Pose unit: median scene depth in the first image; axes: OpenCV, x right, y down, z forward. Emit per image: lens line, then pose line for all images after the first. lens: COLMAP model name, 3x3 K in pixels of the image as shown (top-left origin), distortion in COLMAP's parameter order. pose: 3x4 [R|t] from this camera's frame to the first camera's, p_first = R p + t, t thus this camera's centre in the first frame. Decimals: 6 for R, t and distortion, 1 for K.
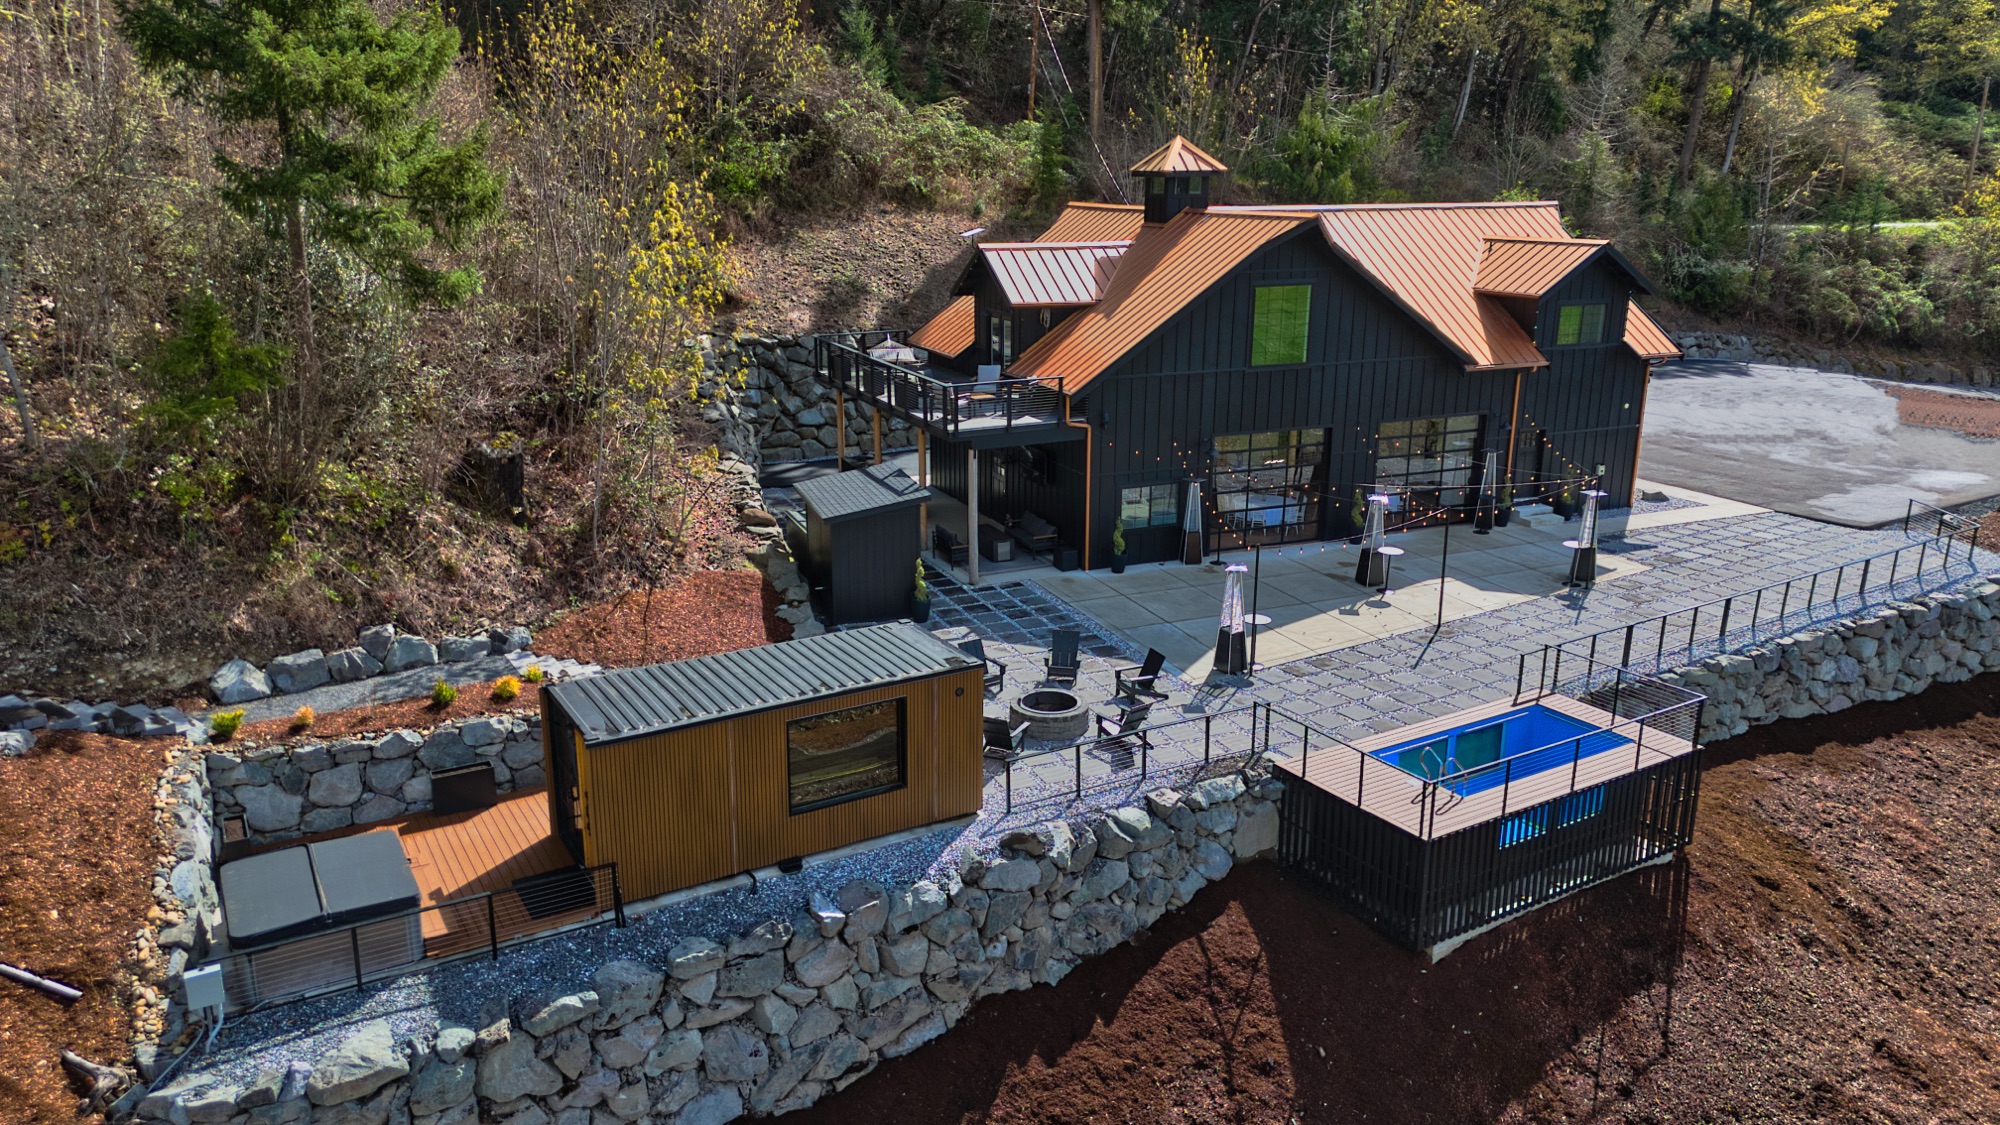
lens RADIAL K [[1380.2, 0, 1000.0], [0, 1380.2, 562.5], [0, 0, 1]] dist [0.063593, -0.052927]
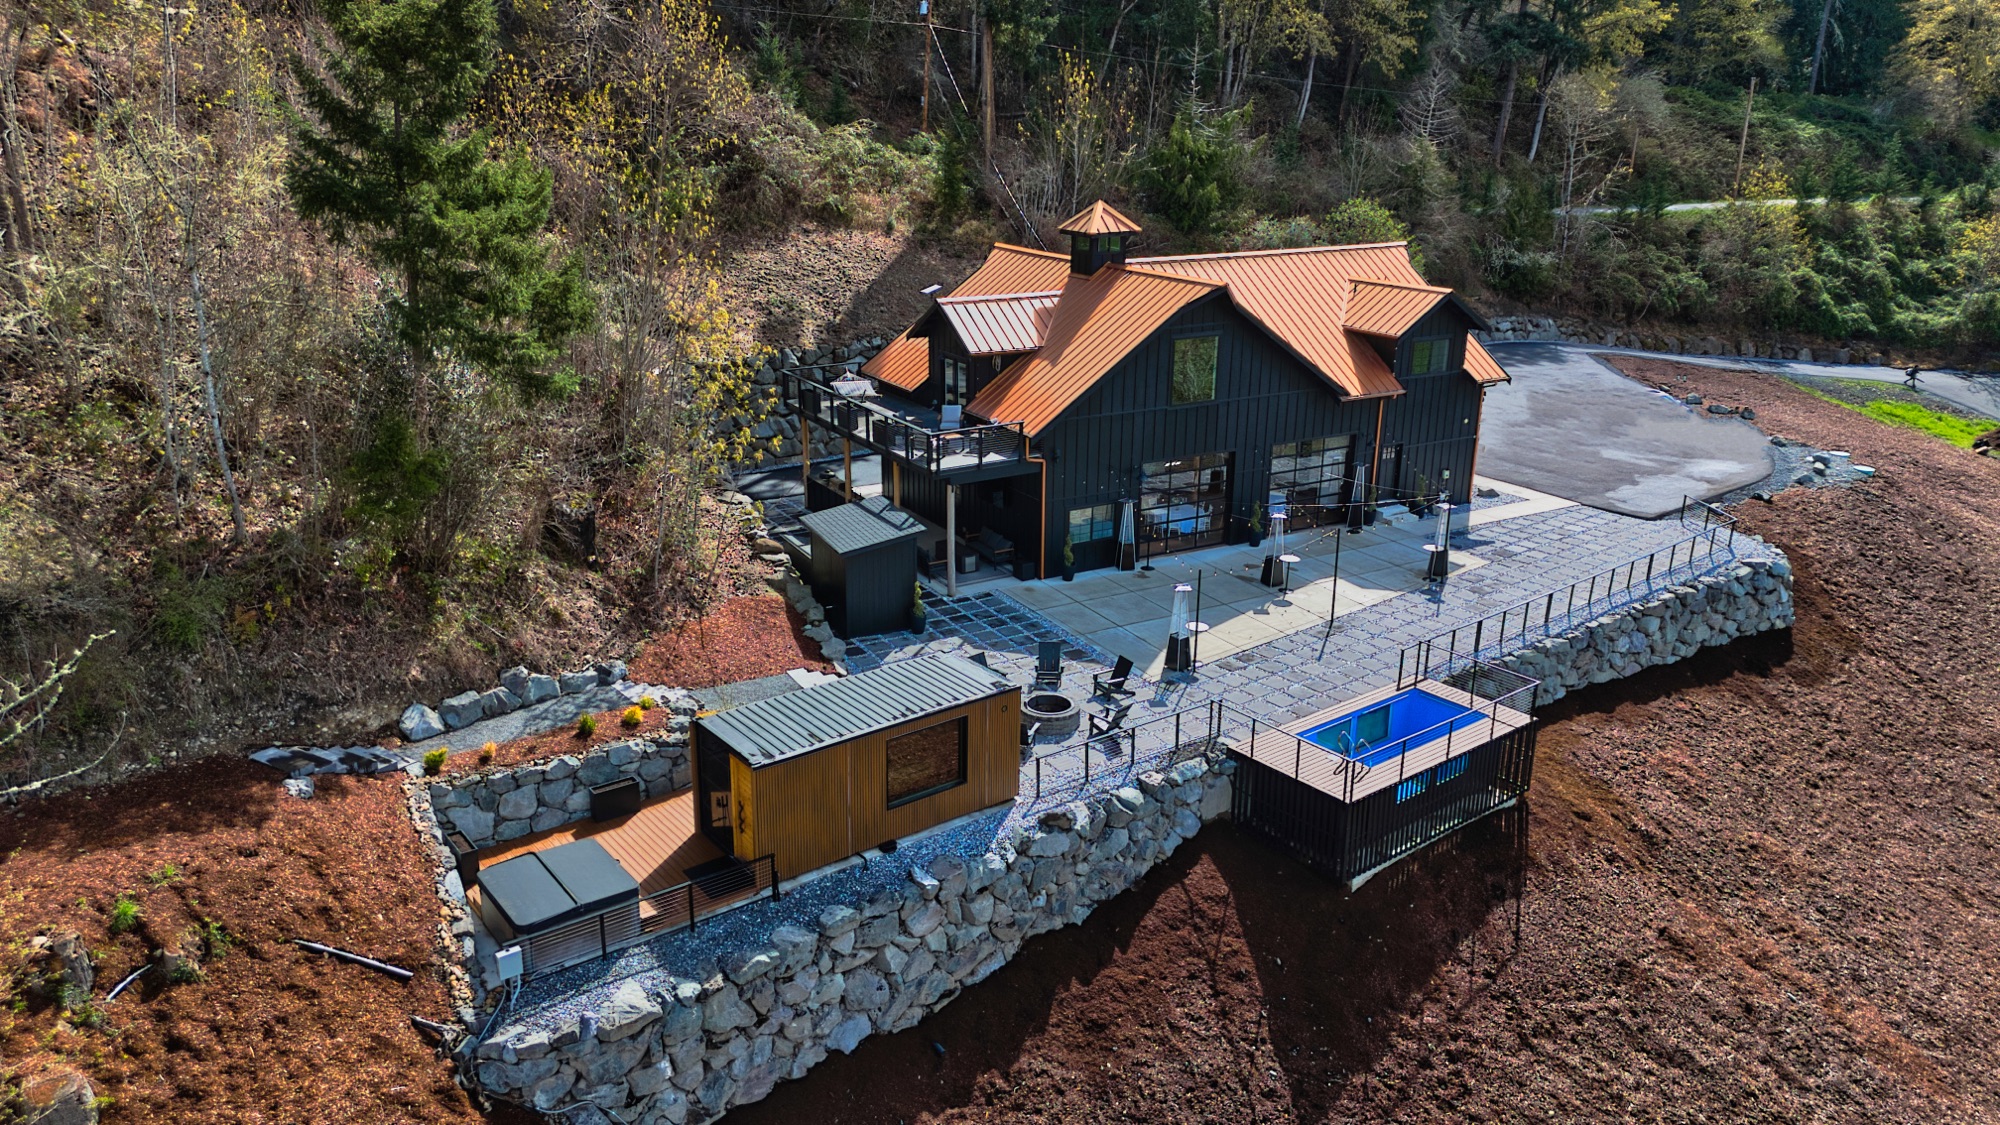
lens RADIAL K [[1380.2, 0, 1000.0], [0, 1380.2, 562.5], [0, 0, 1]] dist [0.063593, -0.052927]
pose [[0.992999, -0.030134, 0.114217, -0.137593], [0.025183, 0.998690, 0.044542, -0.079512], [-0.115409, -0.041354, 0.992457, -0.227065]]
